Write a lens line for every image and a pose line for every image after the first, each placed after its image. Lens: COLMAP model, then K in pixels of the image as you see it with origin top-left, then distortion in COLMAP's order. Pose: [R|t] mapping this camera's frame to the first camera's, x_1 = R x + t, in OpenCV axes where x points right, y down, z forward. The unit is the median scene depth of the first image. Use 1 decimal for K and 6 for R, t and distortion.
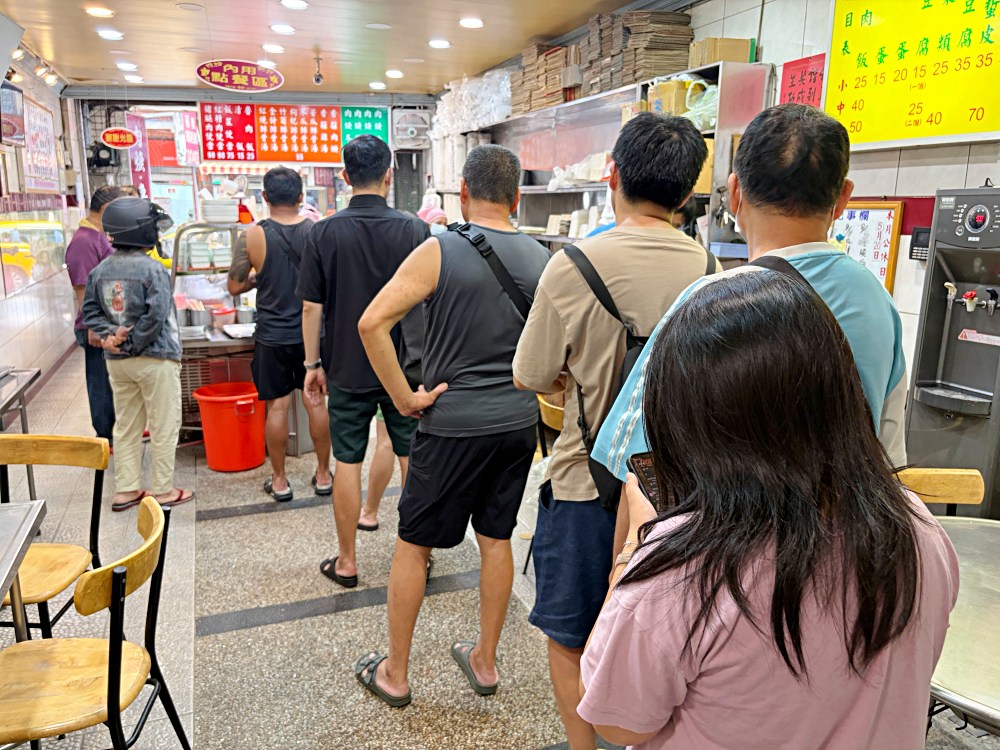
lens RADIAL K [[759.4, 0, 499.0], [0, 759.4, 373.7], [0, 0, 1]] dist [0.055293, -0.071775]
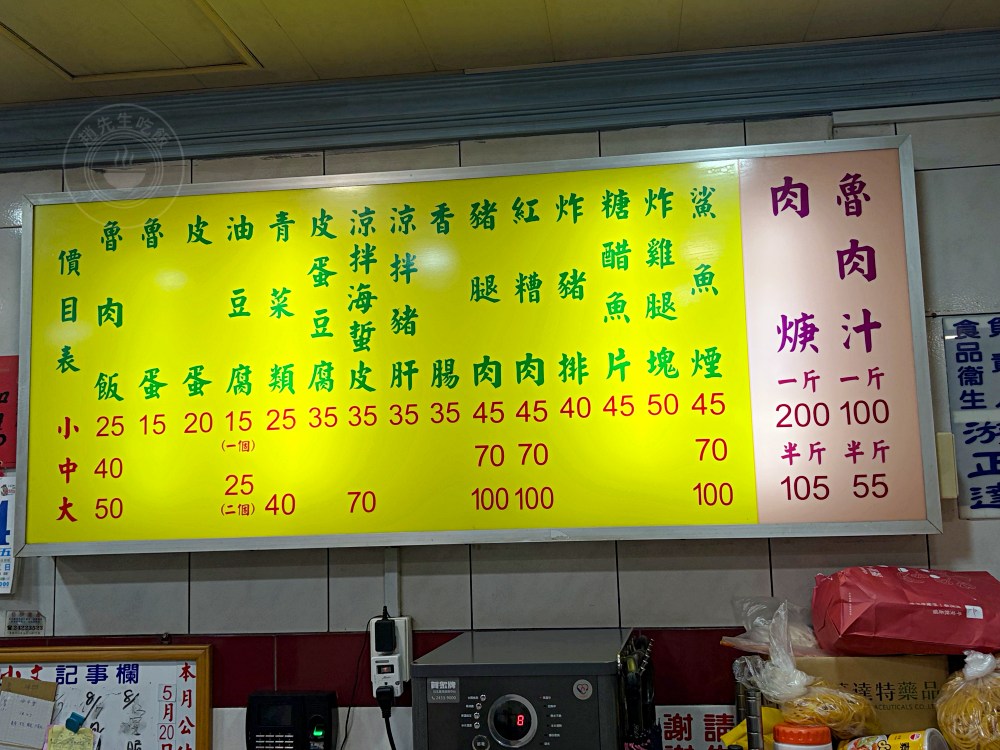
lens RADIAL K [[1005.1, 0, 500.0], [0, 1005.1, 374.3], [0, 0, 1]] dist [0.014036, 0.000000]
pose [[0.454930, 0.073284, 0.887507, -0.018727], [0.224703, 0.954914, -0.194031, -0.235369], [-0.861712, 0.287696, 0.417952, 0.506745]]
